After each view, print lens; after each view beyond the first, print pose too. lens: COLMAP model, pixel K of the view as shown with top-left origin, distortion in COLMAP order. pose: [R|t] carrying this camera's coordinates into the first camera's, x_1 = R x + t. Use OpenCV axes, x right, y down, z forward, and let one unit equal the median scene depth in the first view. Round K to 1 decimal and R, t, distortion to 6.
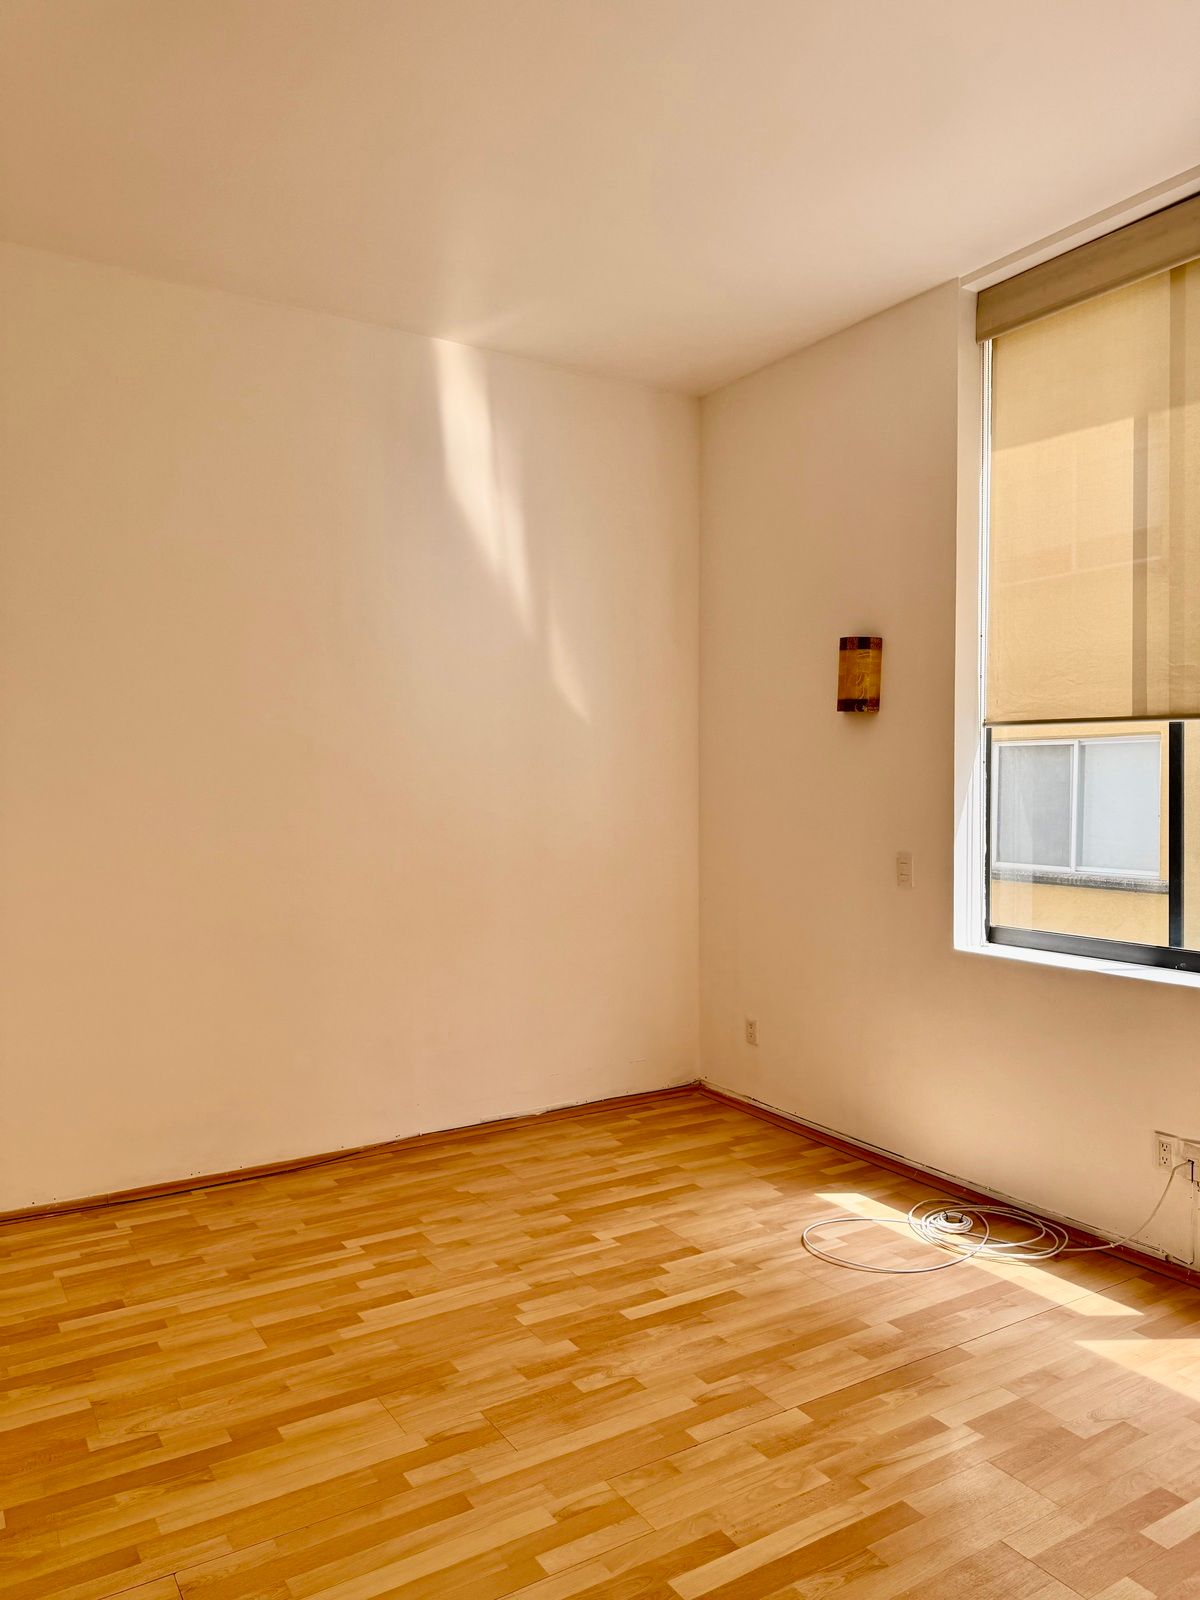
lens RADIAL K [[1135.7, 0, 574.2], [0, 1135.7, 800.6], [0, 0, 1]] dist [0.059931, -0.108276]
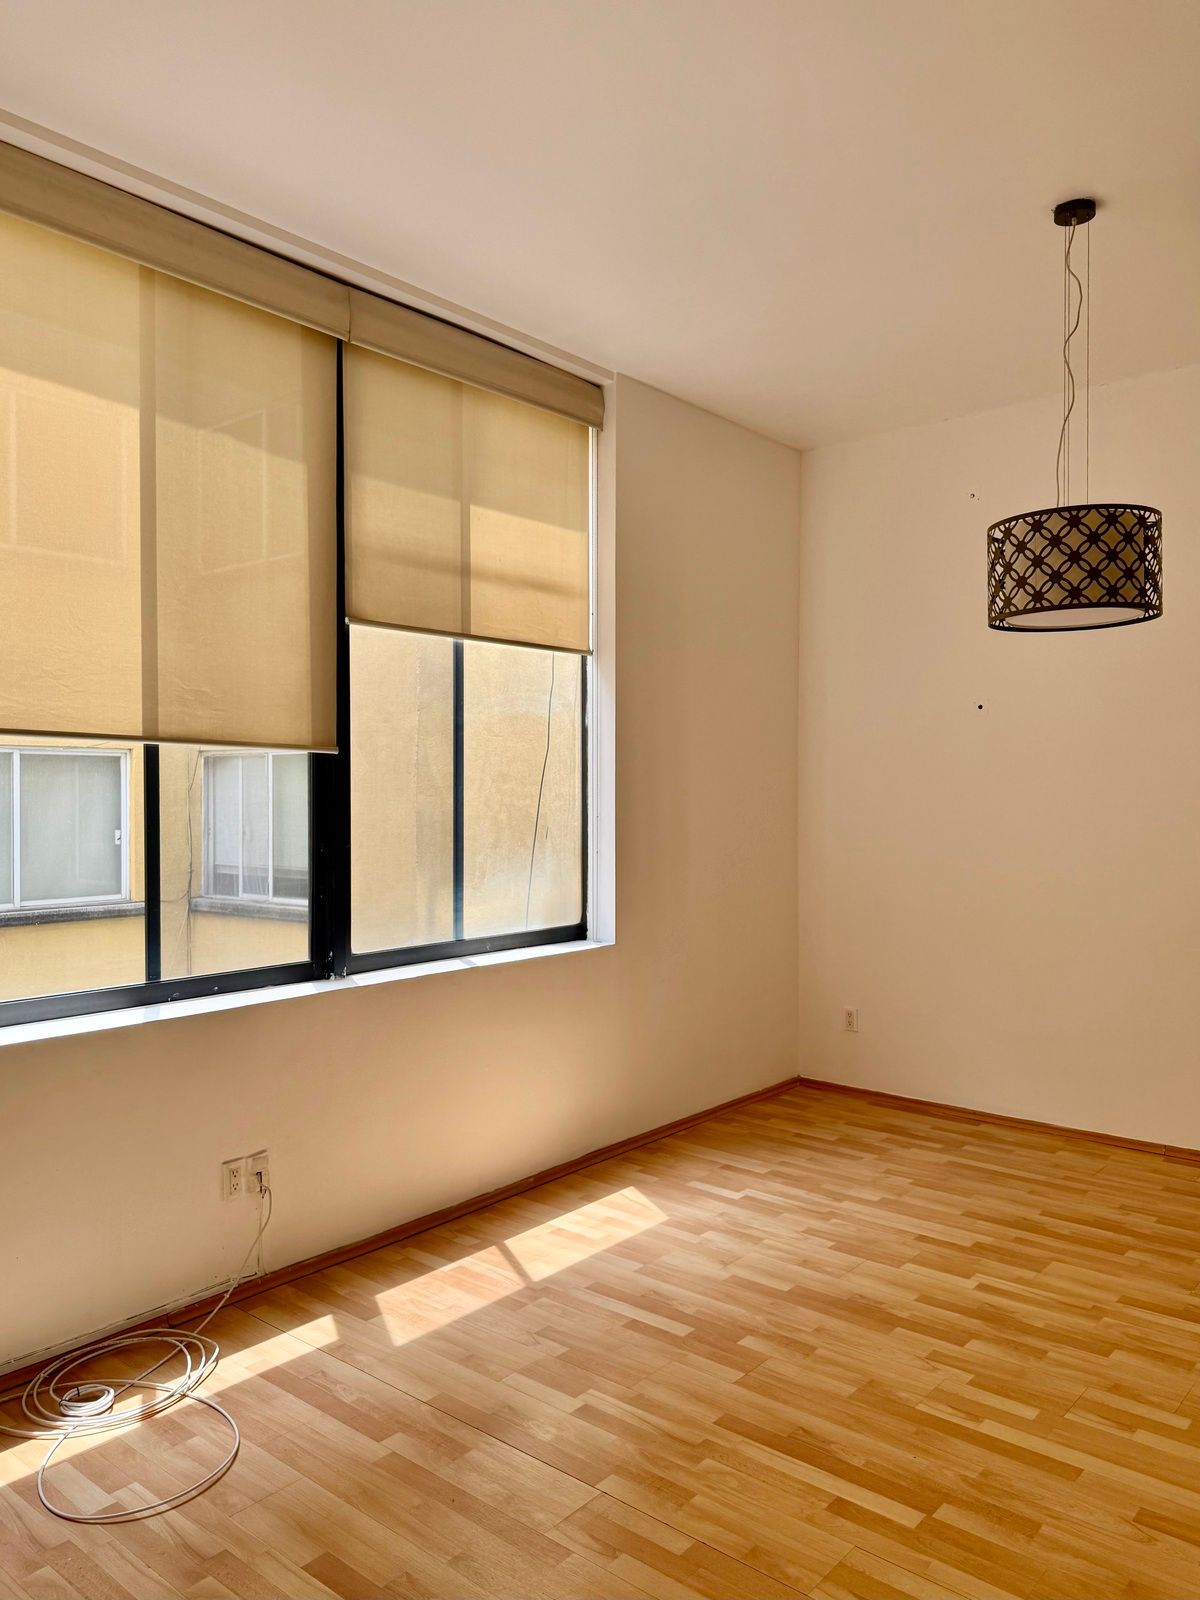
lens RADIAL K [[1182.9, 0, 600.0], [0, 1182.9, 800.0], [0, 0, 1]] dist [0.032580, -0.053898]
pose [[-0.332525, -0.004533, 0.943083, -0.510603], [0.022845, 0.999656, 0.012860, -0.025408], [-0.942818, 0.025821, -0.332307, 0.935863]]
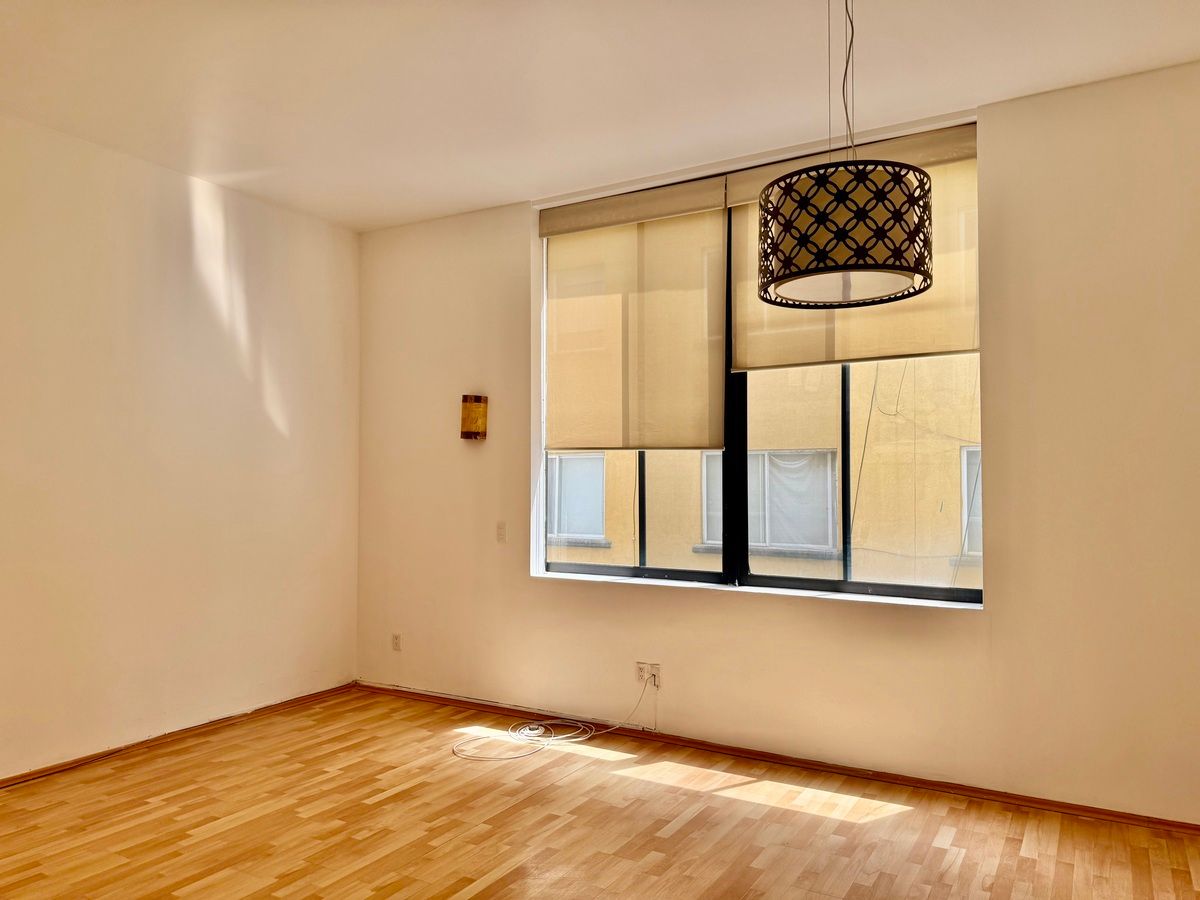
lens RADIAL K [[856.4, 0, 599.7], [0, 856.4, 432.7], [0, 0, 1]] dist [0.052707, -0.049174]
pose [[0.876741, 0.035939, 0.479618, -0.232355], [0.002226, 0.996890, -0.078769, 0.015440], [-0.480957, 0.070127, 0.873935, -0.239355]]
